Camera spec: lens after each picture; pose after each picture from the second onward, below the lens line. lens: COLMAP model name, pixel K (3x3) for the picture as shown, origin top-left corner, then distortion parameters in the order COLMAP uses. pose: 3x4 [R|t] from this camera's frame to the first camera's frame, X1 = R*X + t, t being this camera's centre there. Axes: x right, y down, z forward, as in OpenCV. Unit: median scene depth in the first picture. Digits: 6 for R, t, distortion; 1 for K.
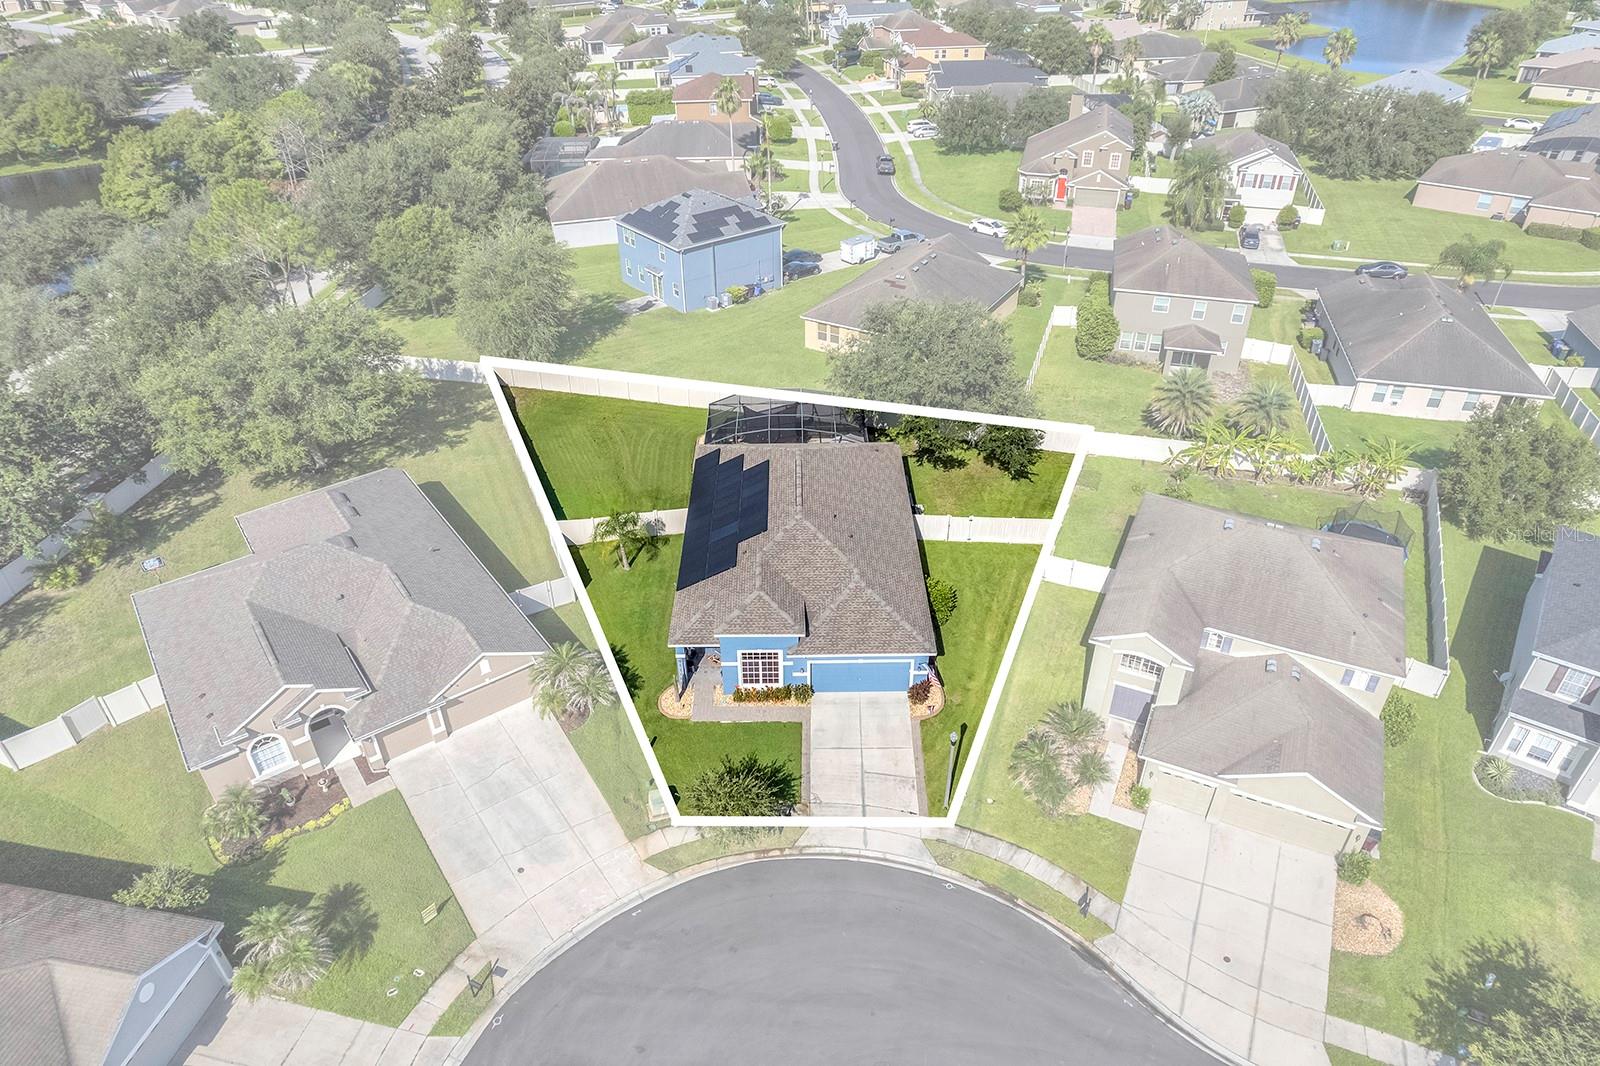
lens RADIAL K [[1027.0, 0, 797.4], [0, 1027.0, 547.5], [0, 0, 1]] dist [-0.088435, 0.082449]
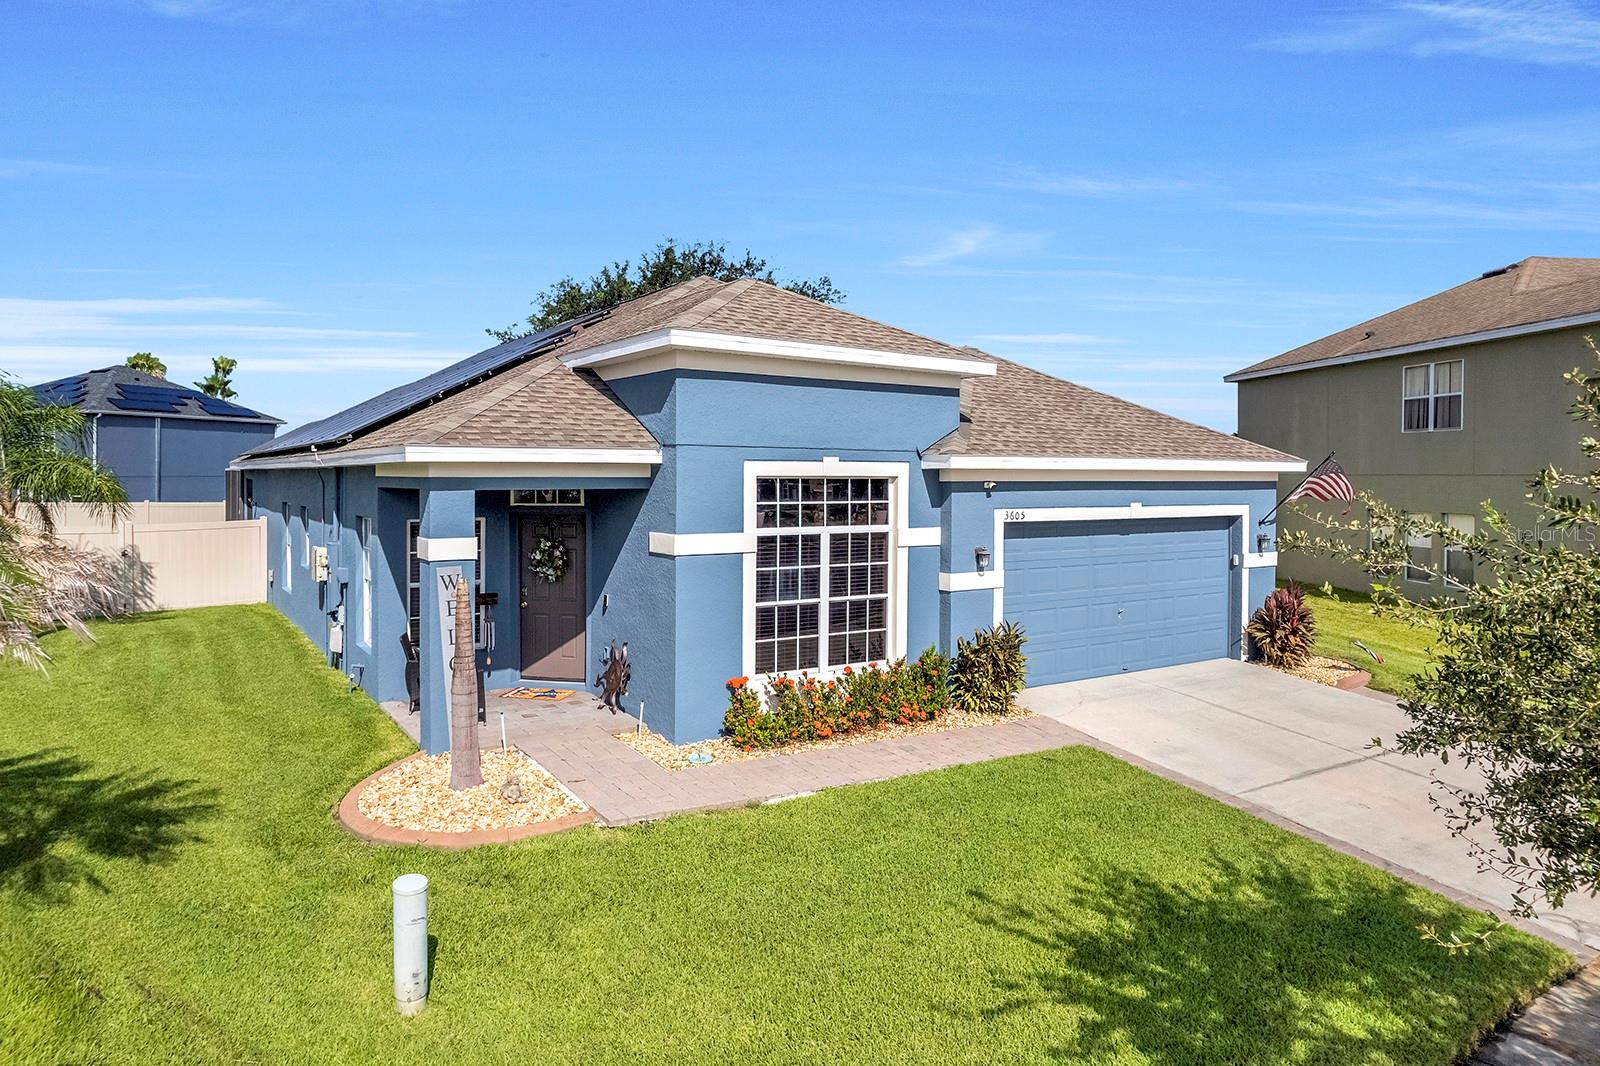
lens RADIAL K [[1053.4, 0, 806.8], [0, 1053.4, 486.4], [0, 0, 1]] dist [-0.094018, 0.090495]
pose [[0.839841, 0.007876, 0.542775, -0.167606], [0.298943, 0.827898, -0.474571, 0.213222], [-0.453100, 0.560823, 0.692949, 0.837753]]
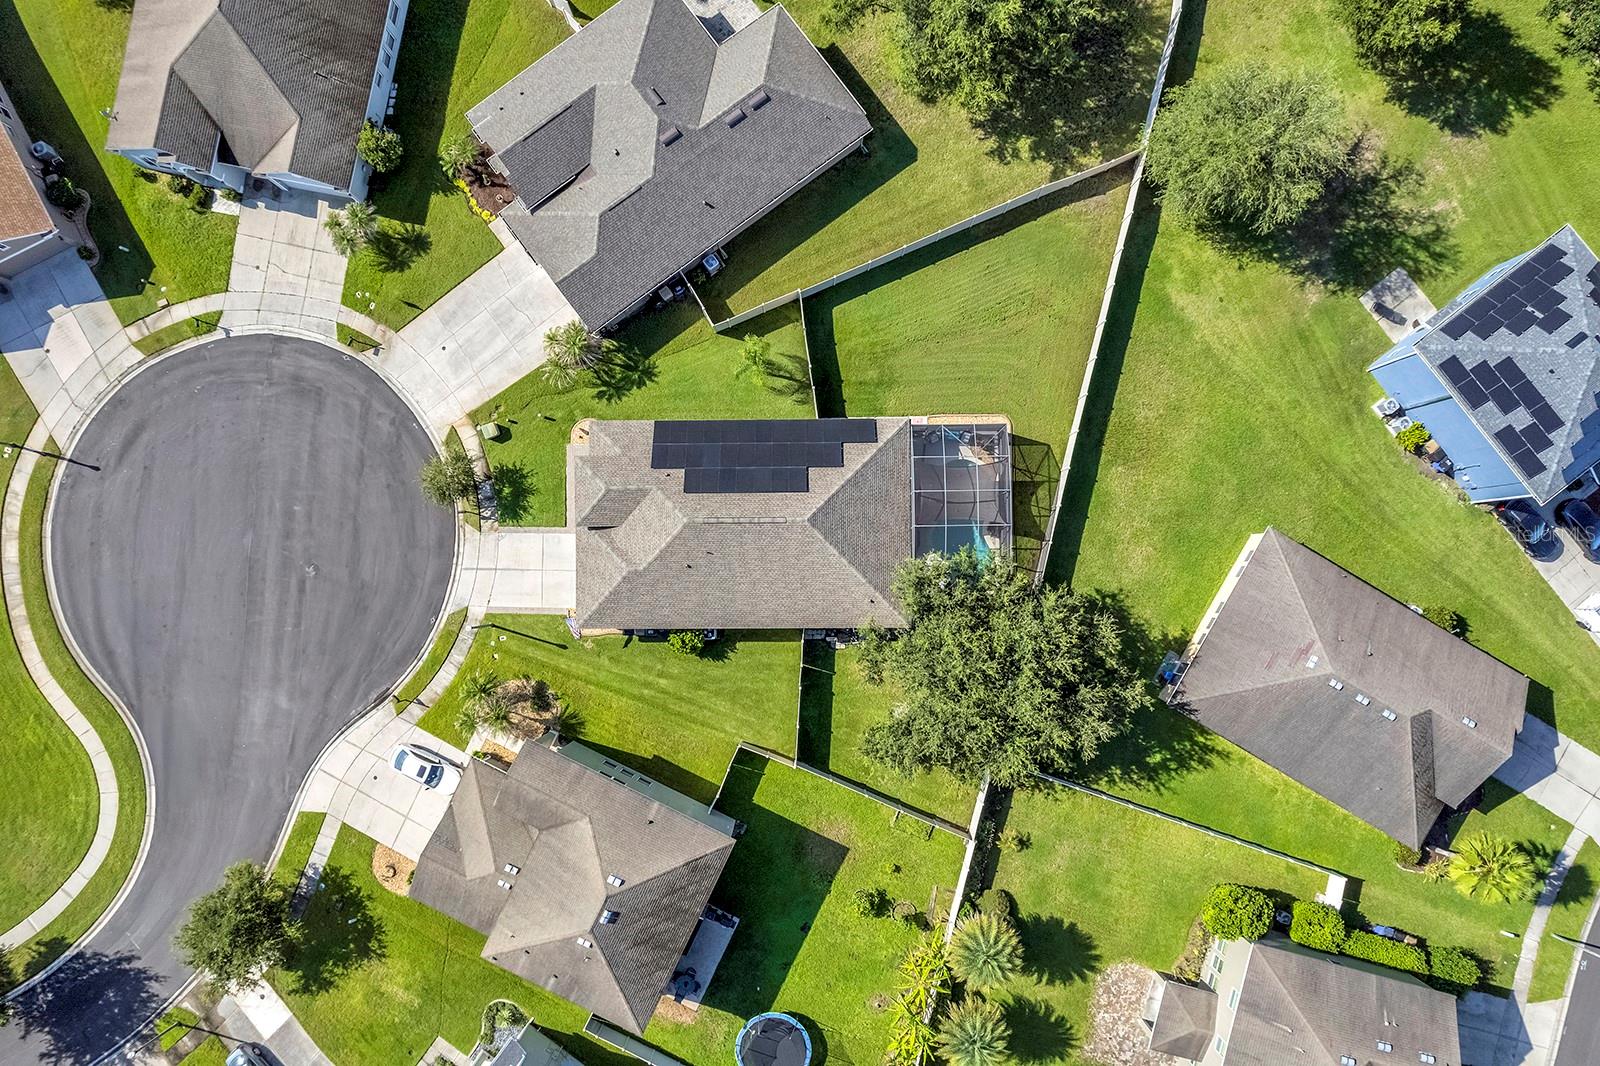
lens RADIAL K [[1027.0, 0, 797.4], [0, 1027.0, 547.5], [0, 0, 1]] dist [-0.088435, 0.082449]
pose [[-0.000647, 0.999803, -0.019845, 0.057666], [-0.561905, 0.016052, 0.827046, -1.109810], [0.827201, 0.011686, 0.561784, 0.495560]]
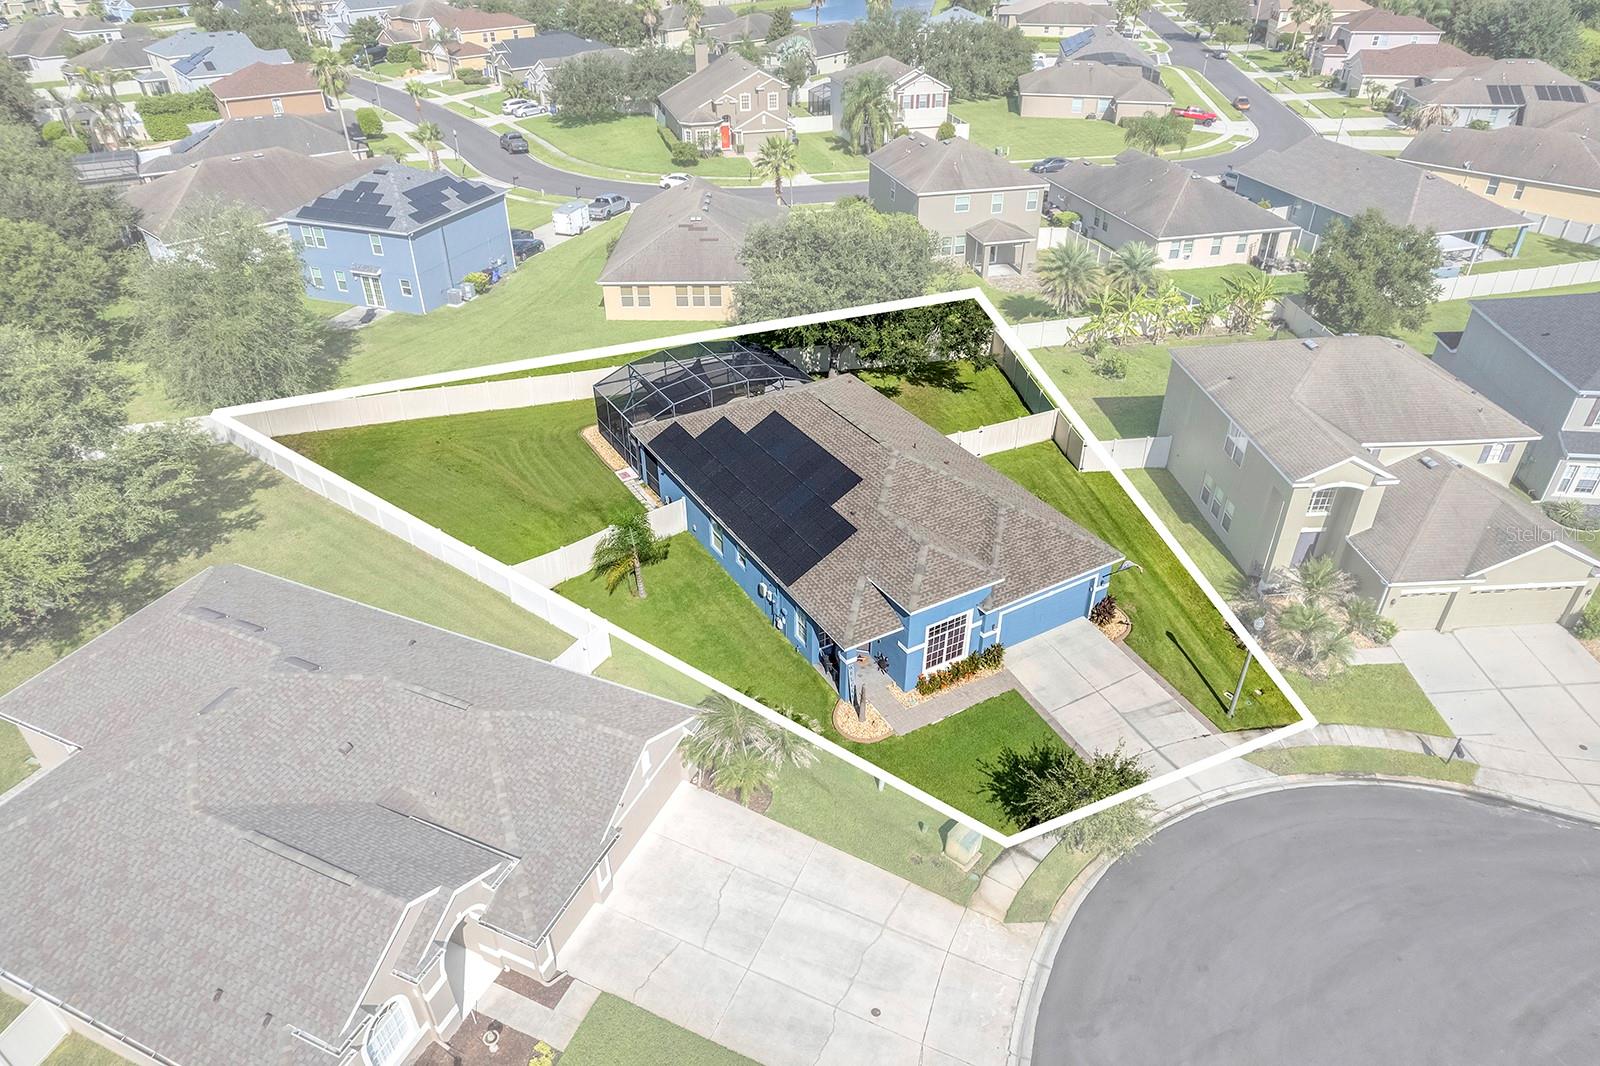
lens RADIAL K [[1027.0, 0, 797.4], [0, 1027.0, 547.5], [0, 0, 1]] dist [-0.088435, 0.082449]
pose [[0.868152, -0.272639, 0.414705, -0.441000], [0.280873, 0.958810, 0.042365, -0.015603], [-0.409174, 0.079700, 0.908969, 0.337792]]
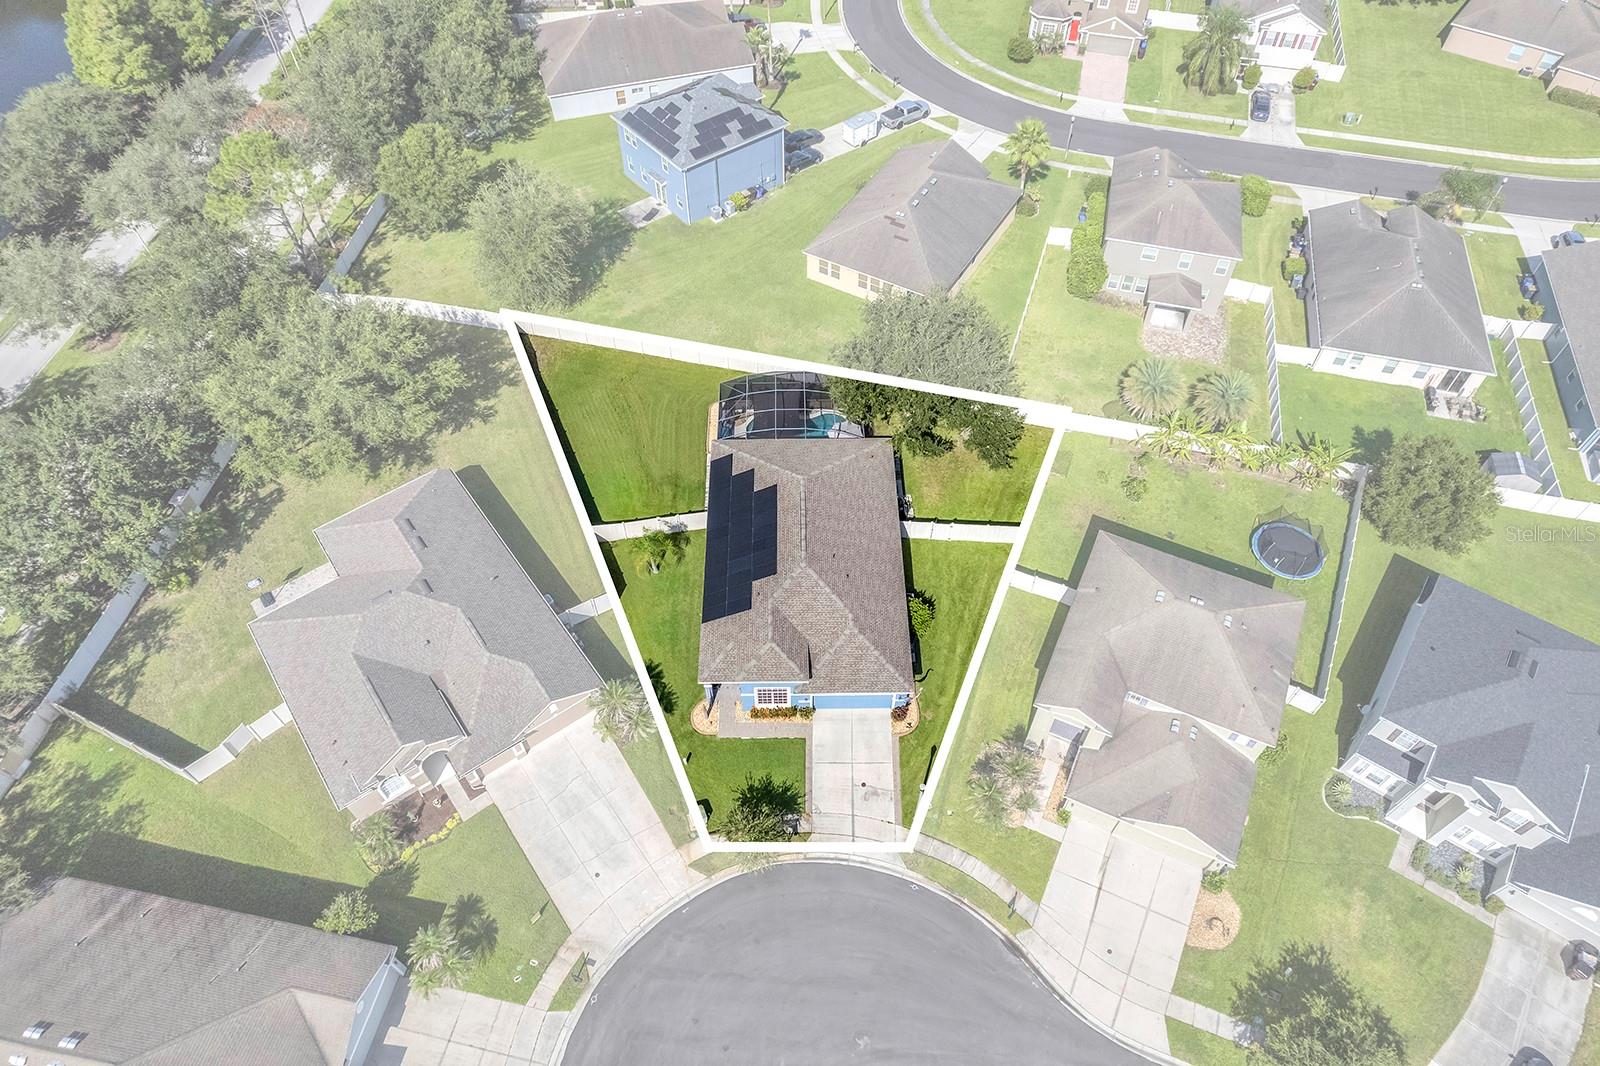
lens RADIAL K [[1027.0, 0, 797.4], [0, 1027.0, 547.5], [0, 0, 1]] dist [-0.088435, 0.082449]
pose [[0.999987, 0.001306, 0.004931, -0.012319], [-0.002755, 0.951873, 0.306482, -0.440372], [-0.004293, -0.306491, 0.951864, -0.130981]]
